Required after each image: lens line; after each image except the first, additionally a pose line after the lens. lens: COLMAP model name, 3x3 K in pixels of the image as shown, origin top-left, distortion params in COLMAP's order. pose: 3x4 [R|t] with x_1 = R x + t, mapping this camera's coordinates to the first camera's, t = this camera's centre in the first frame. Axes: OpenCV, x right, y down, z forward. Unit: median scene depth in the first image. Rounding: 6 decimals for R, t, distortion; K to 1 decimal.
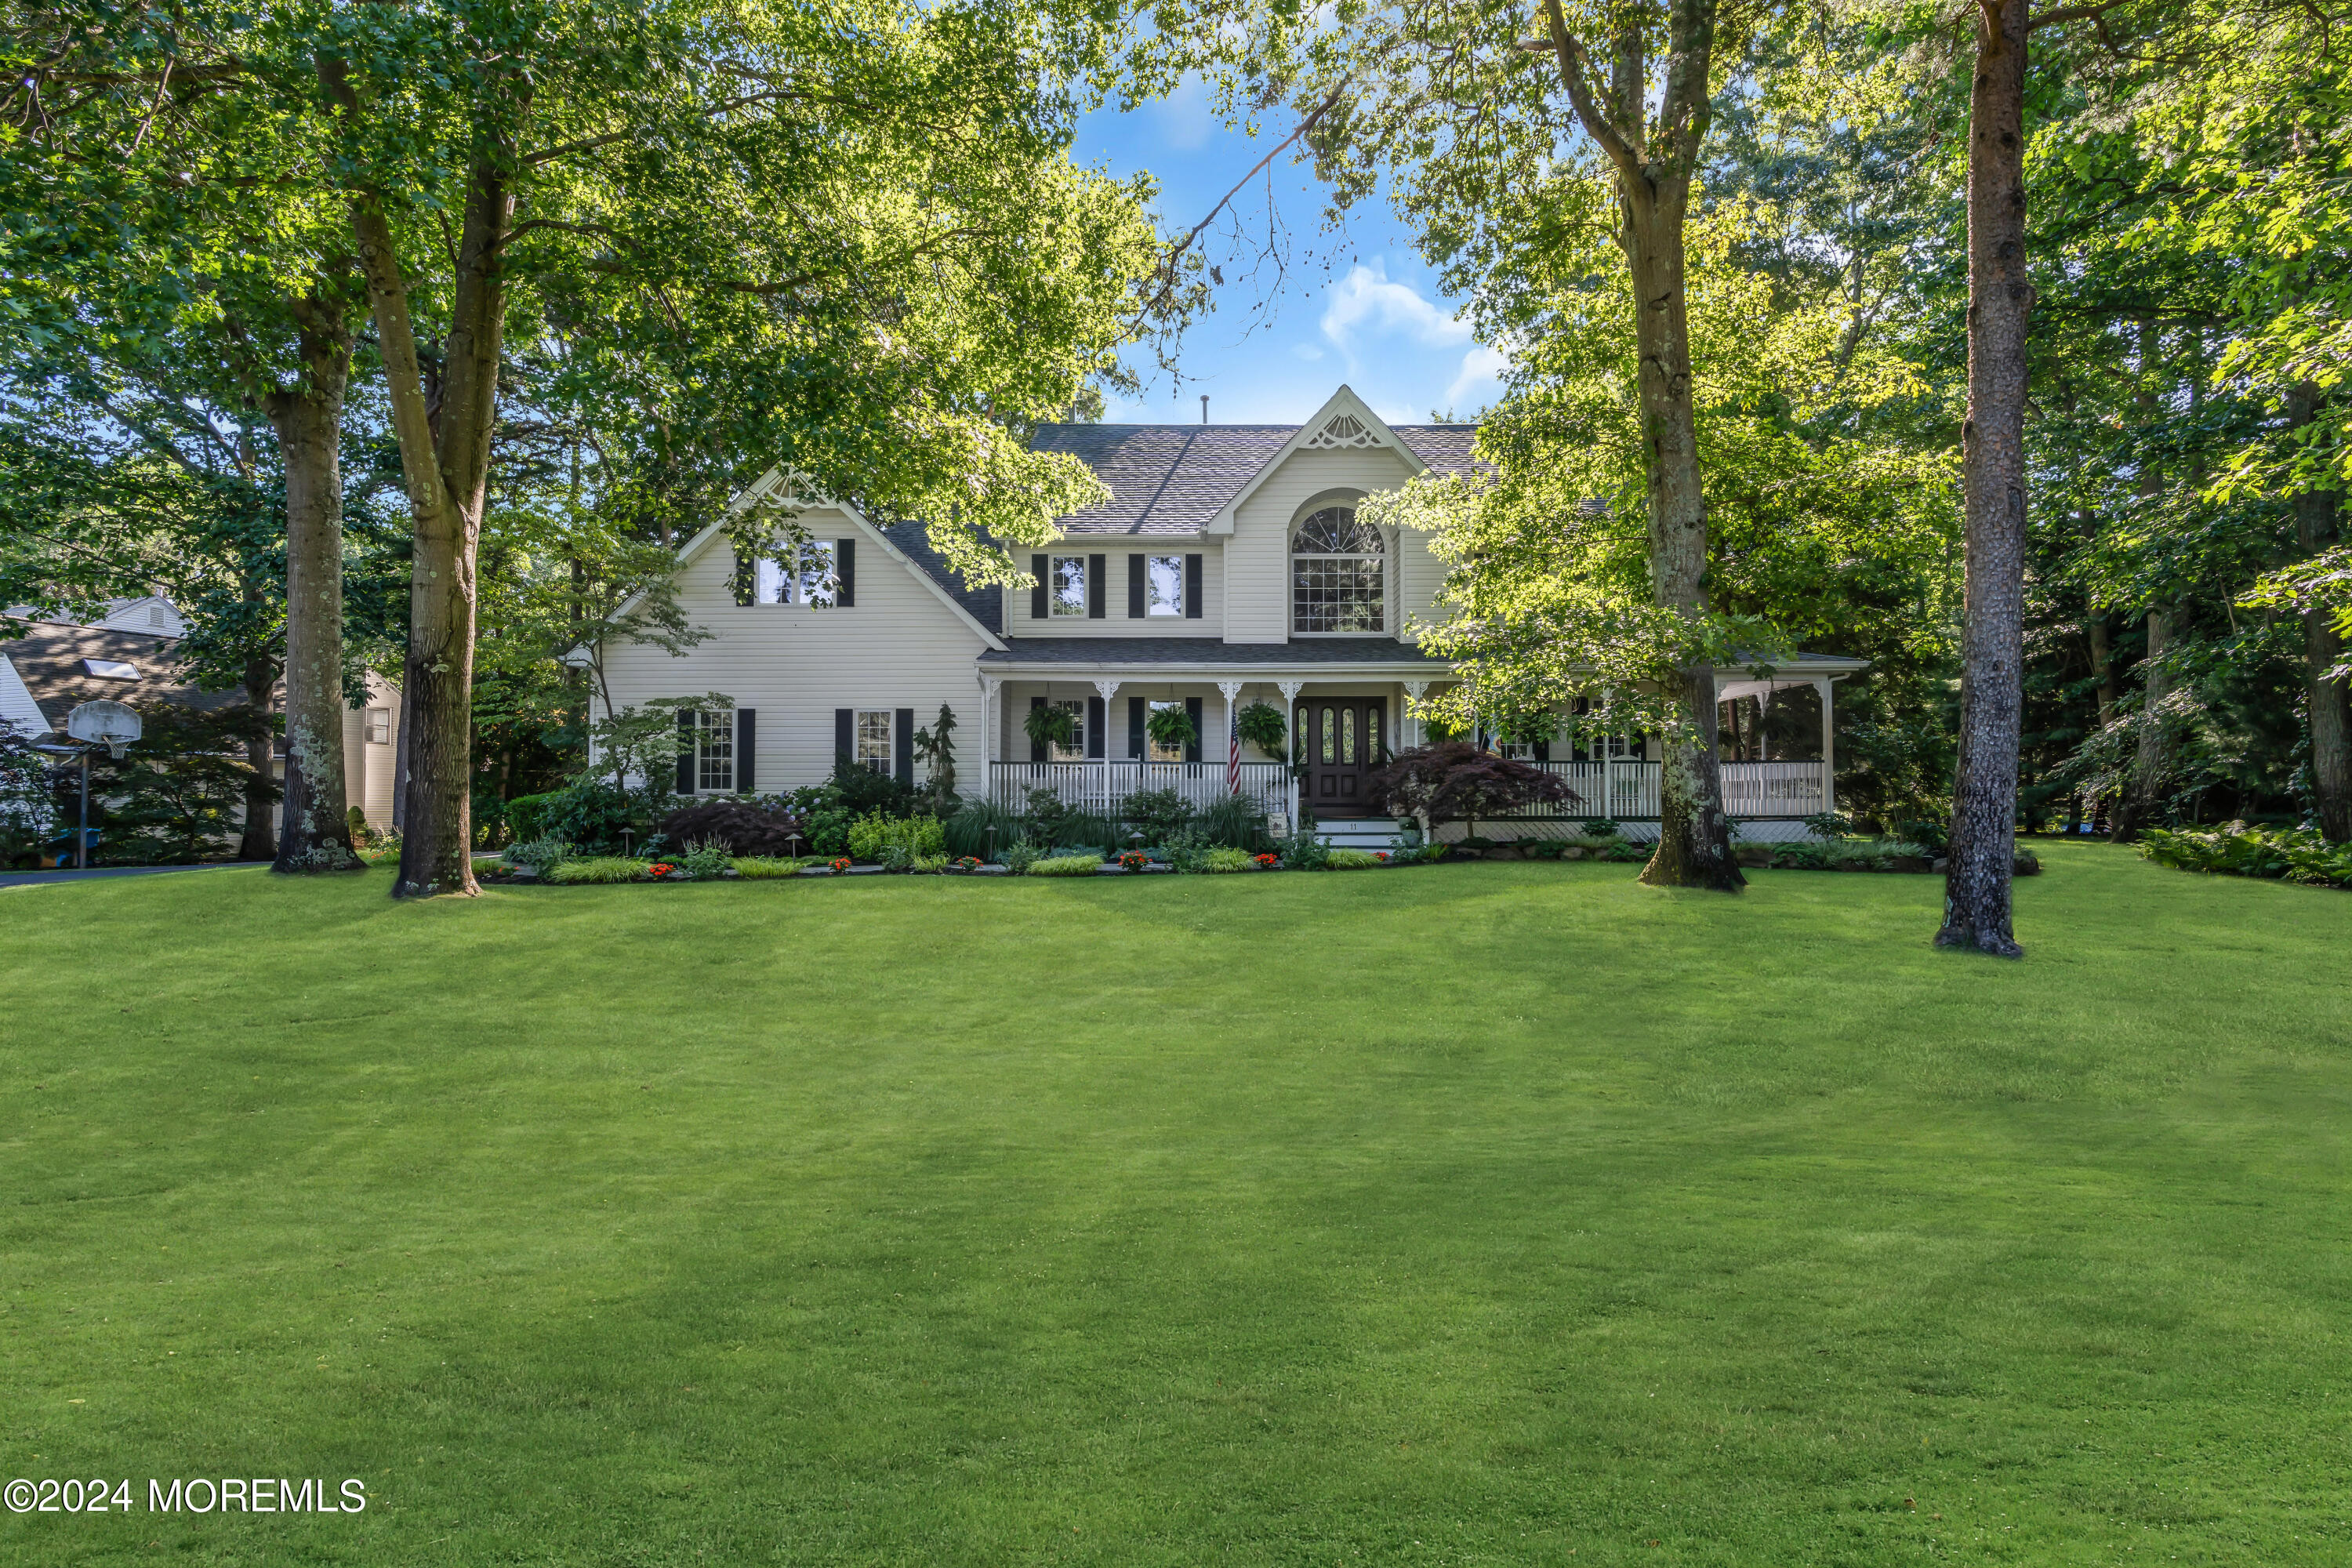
lens RADIAL K [[1044.0, 0, 1167.6], [0, 1044.0, 782.6], [0, 0, 1]] dist [-0.003532, -0.000380]
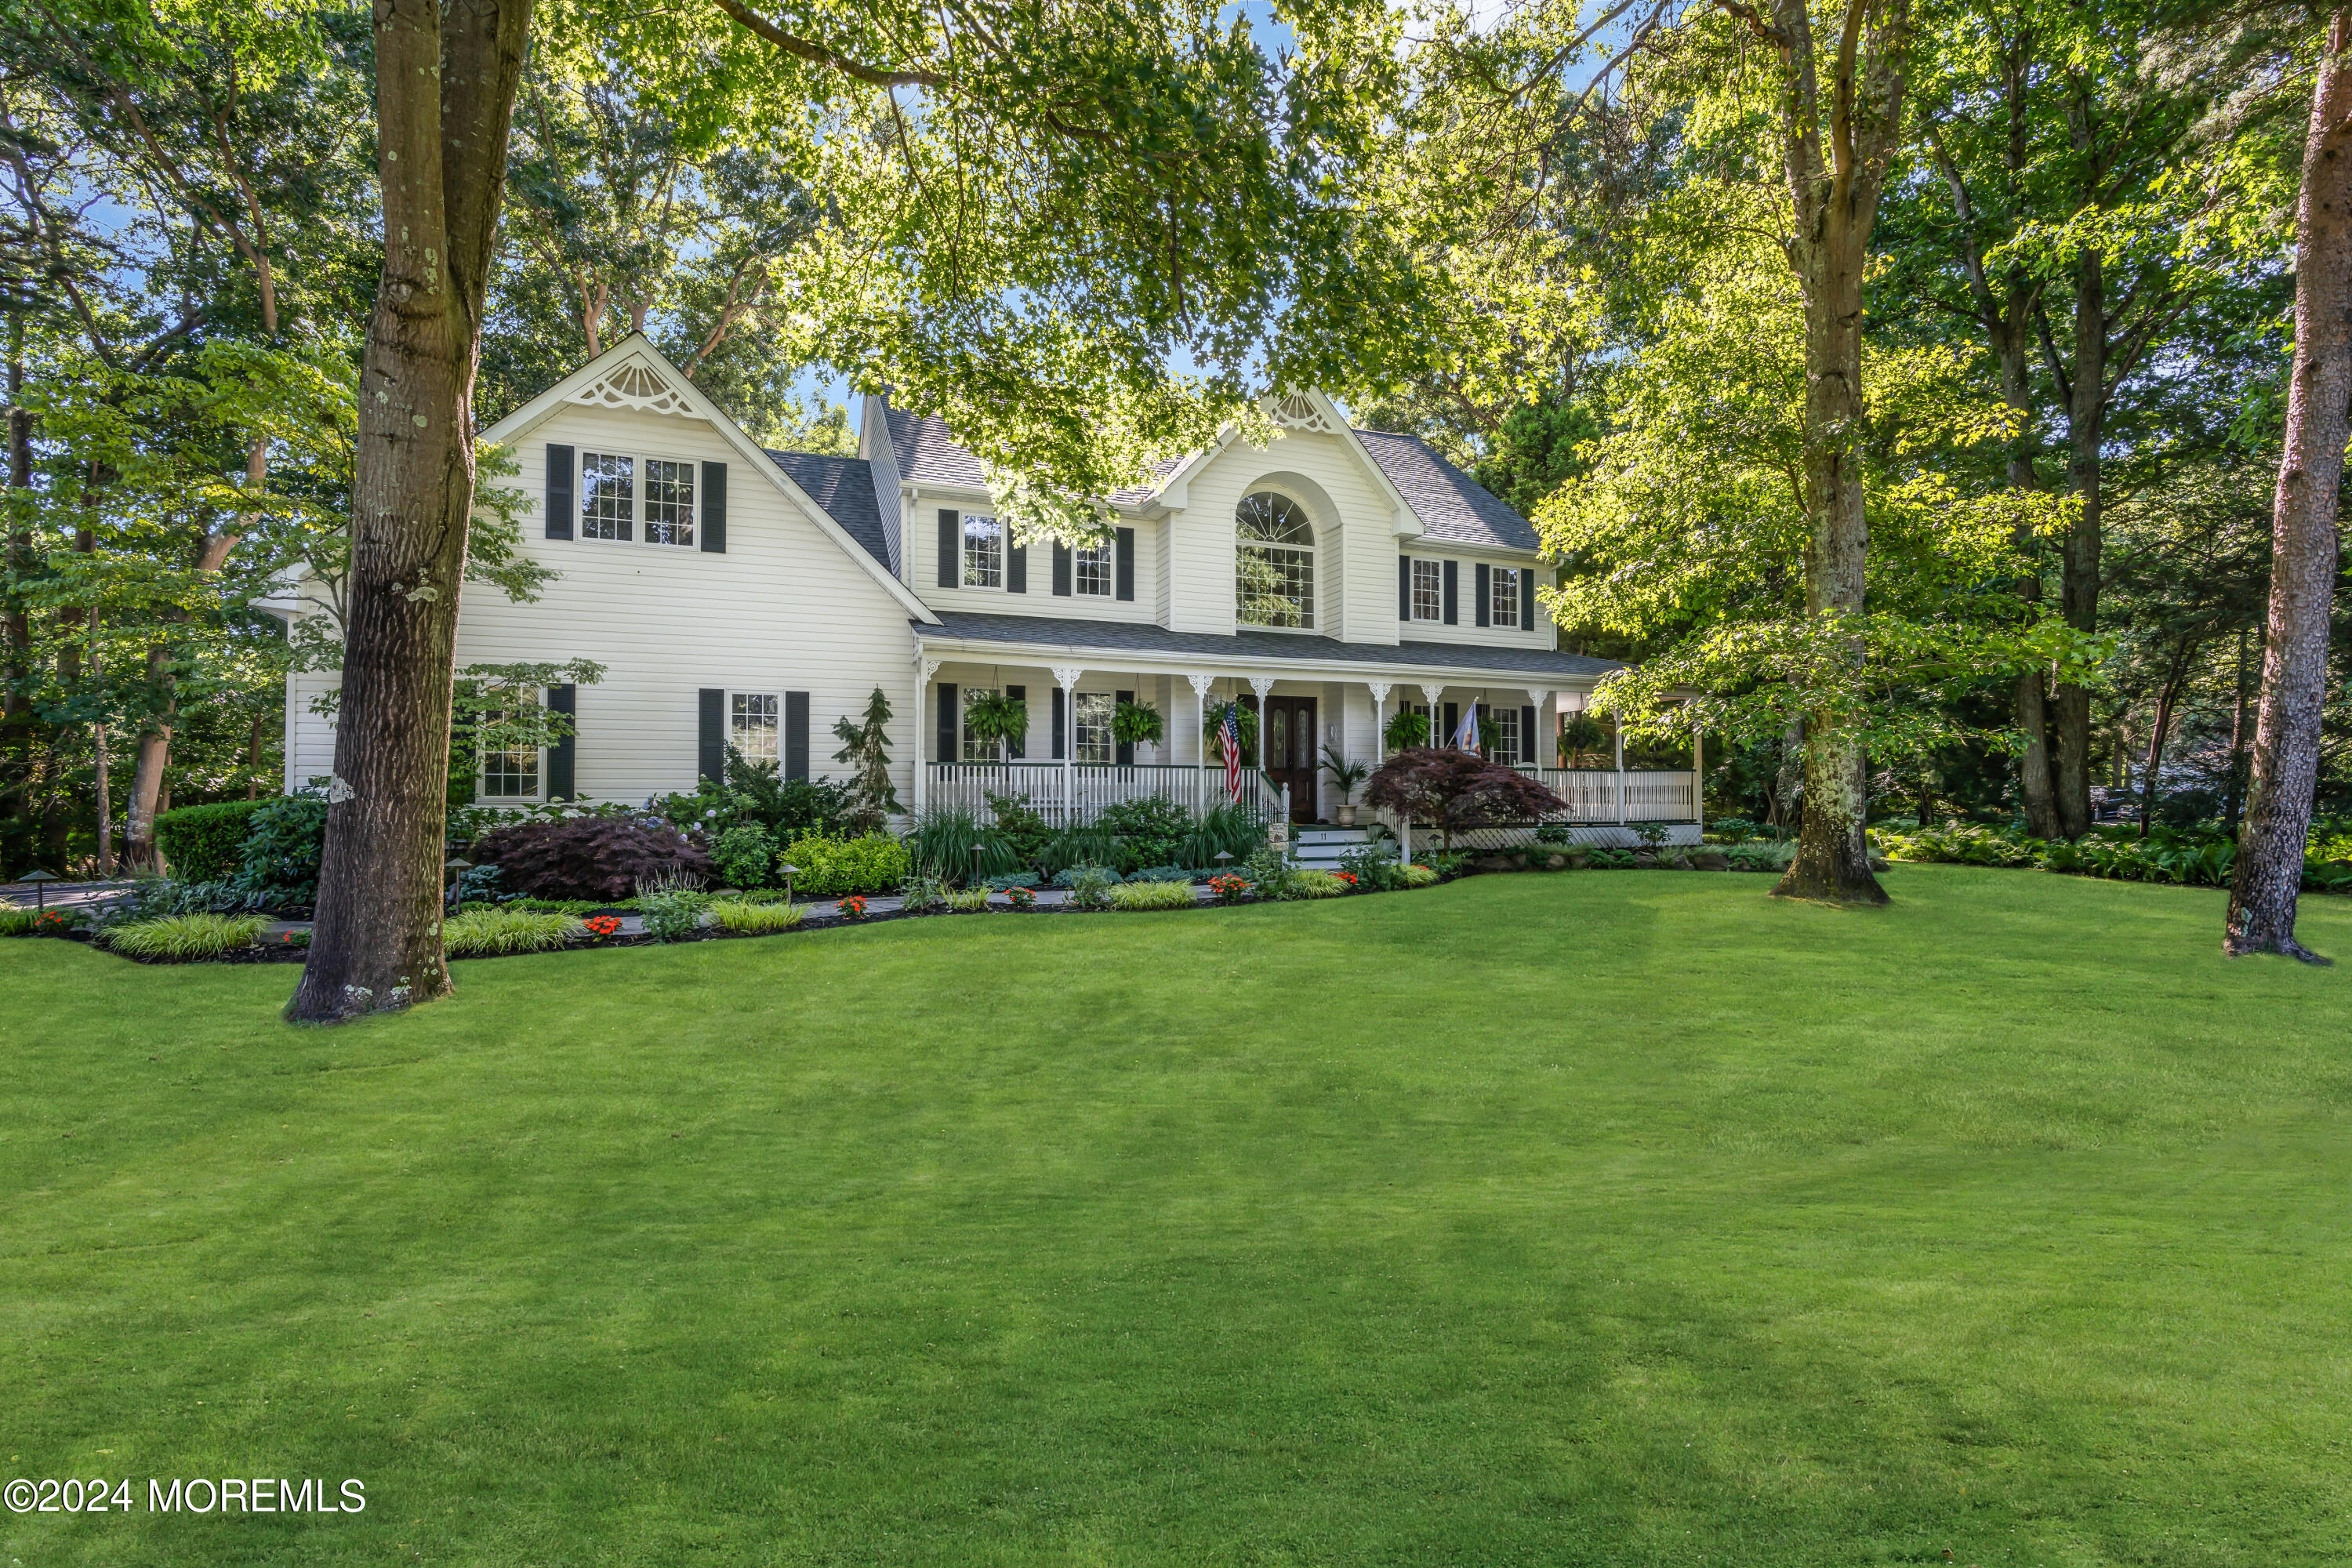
lens RADIAL K [[1044.0, 0, 1167.6], [0, 1044.0, 782.6], [0, 0, 1]] dist [-0.003532, -0.000380]
pose [[0.923268, 0.003533, 0.384139, -0.306827], [-0.005241, 0.999980, 0.003398, -0.008248], [-0.384120, -0.005151, 0.923269, 0.191493]]
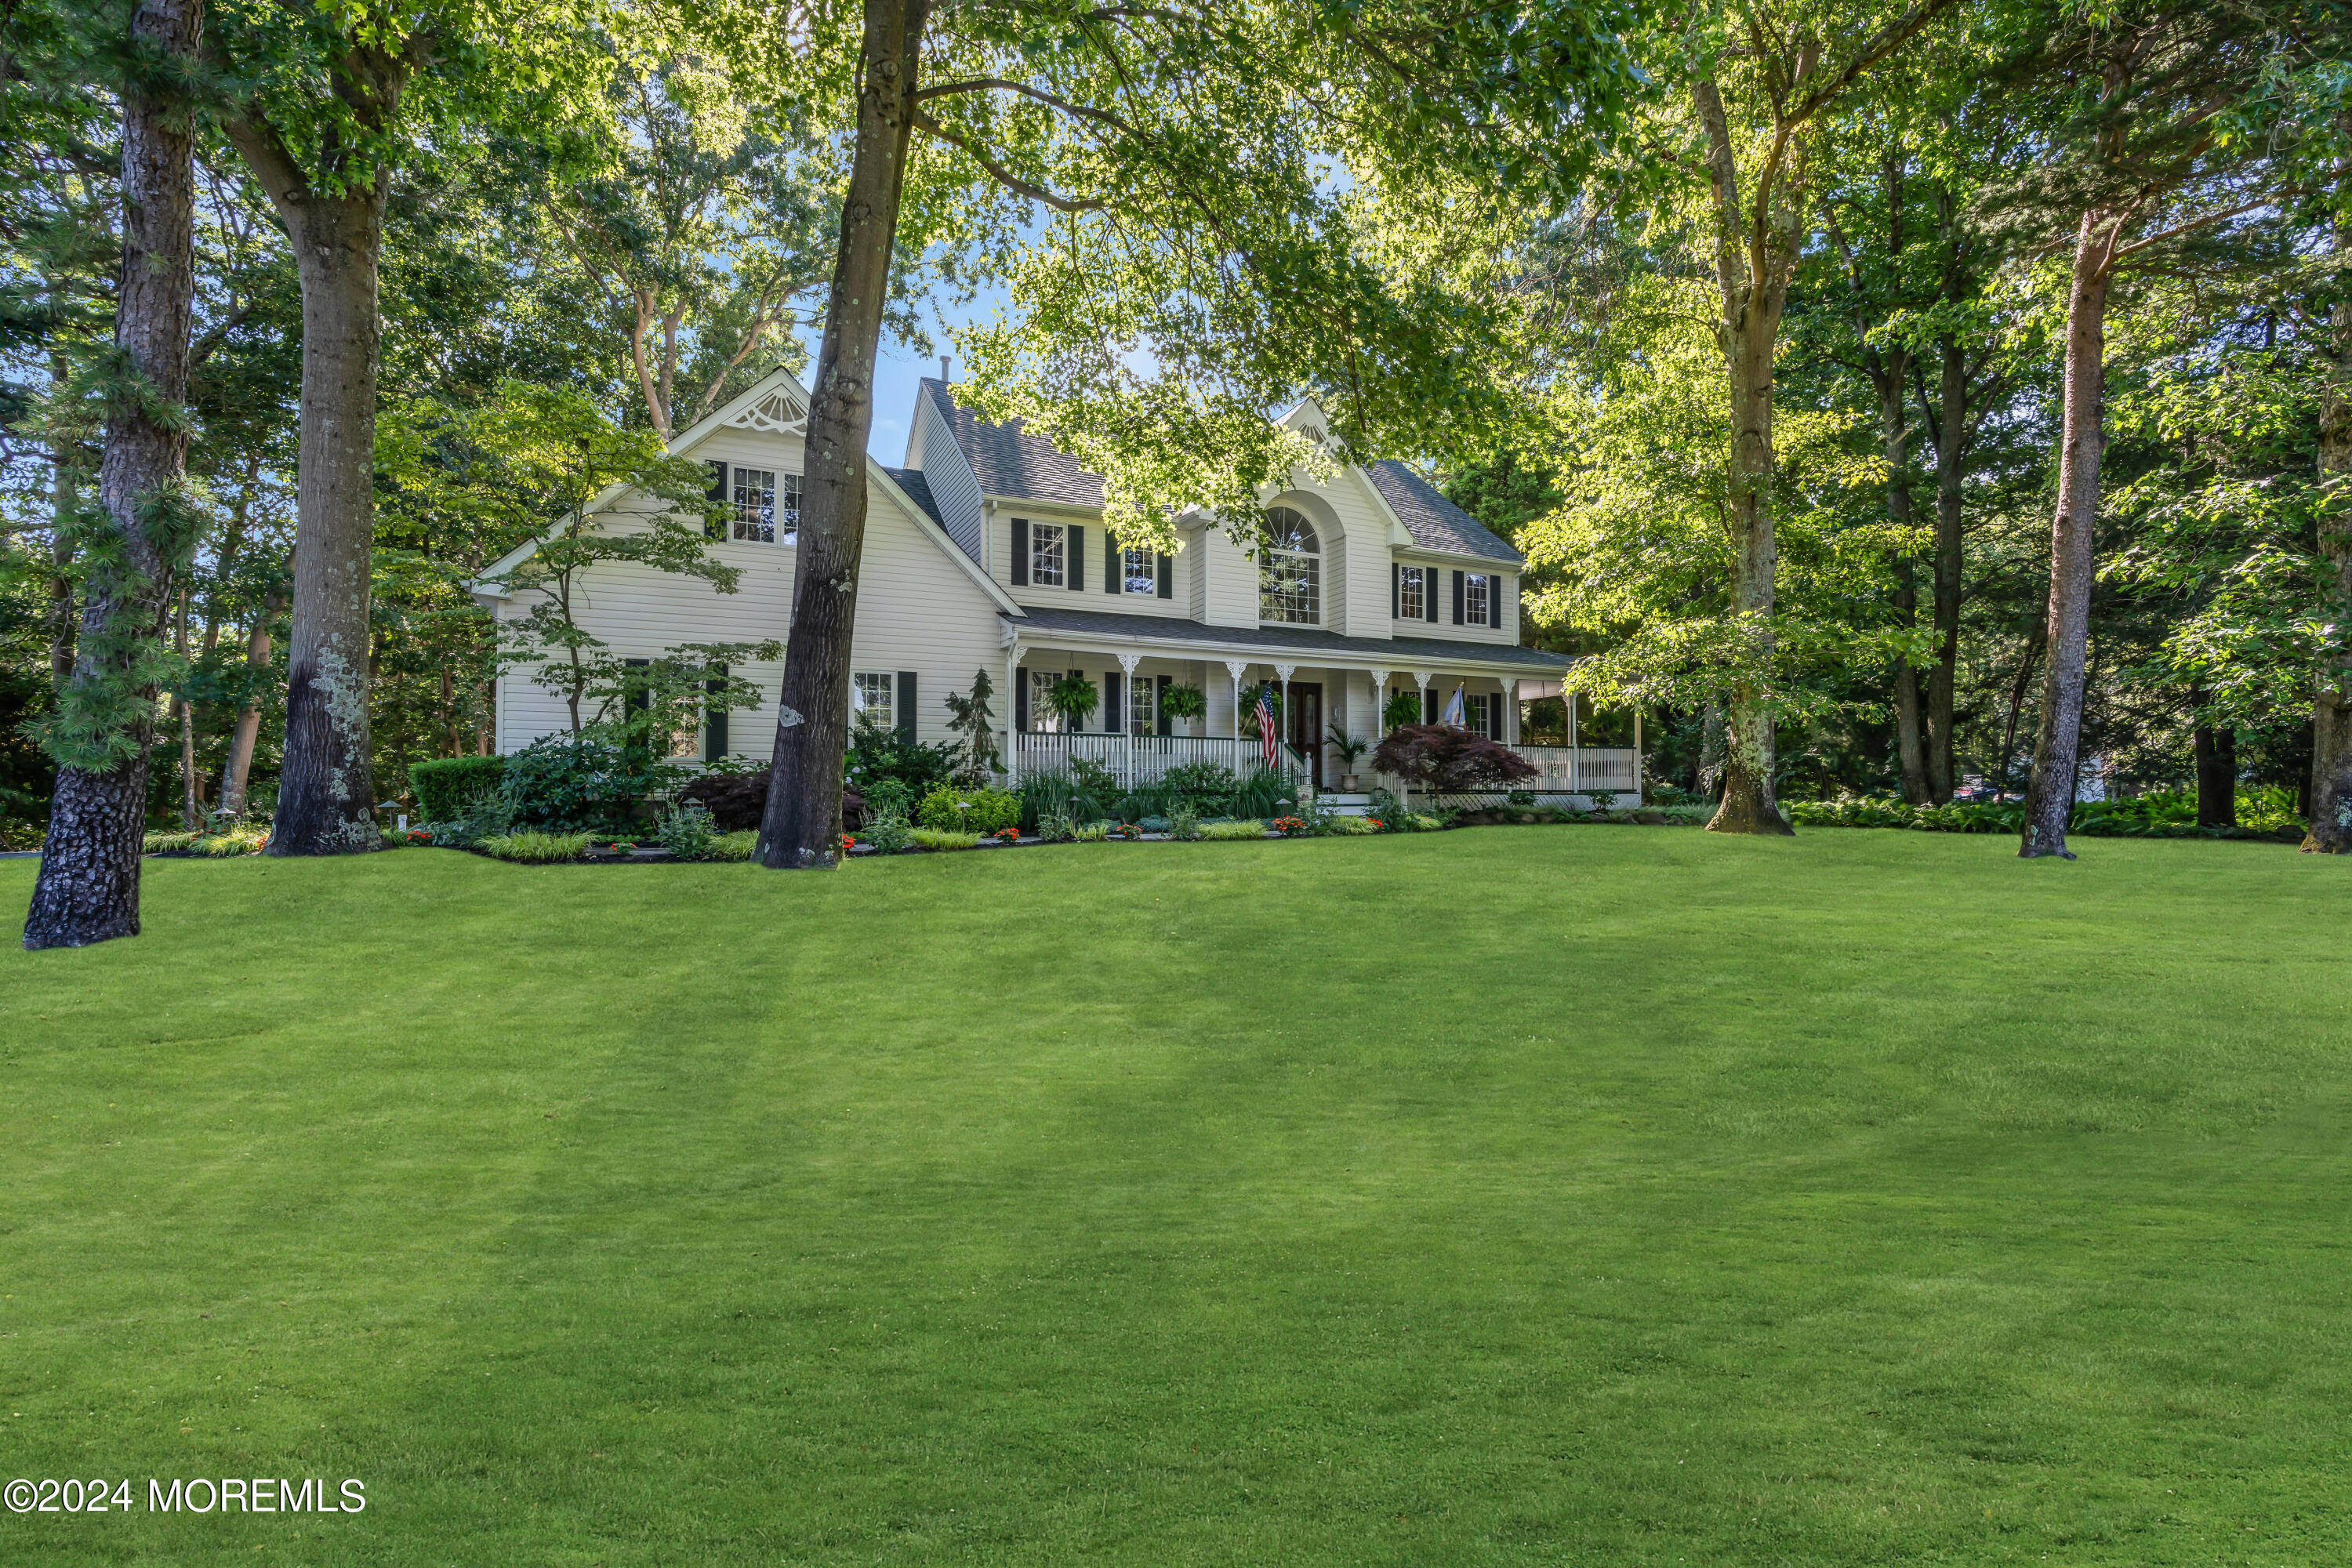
lens RADIAL K [[1044.0, 0, 1167.6], [0, 1044.0, 782.6], [0, 0, 1]] dist [-0.003532, -0.000380]
pose [[0.897375, 0.004572, 0.441245, -0.467322], [-0.006803, 0.999971, 0.003475, 0.022128], [-0.441217, -0.006120, 0.897380, 0.083878]]
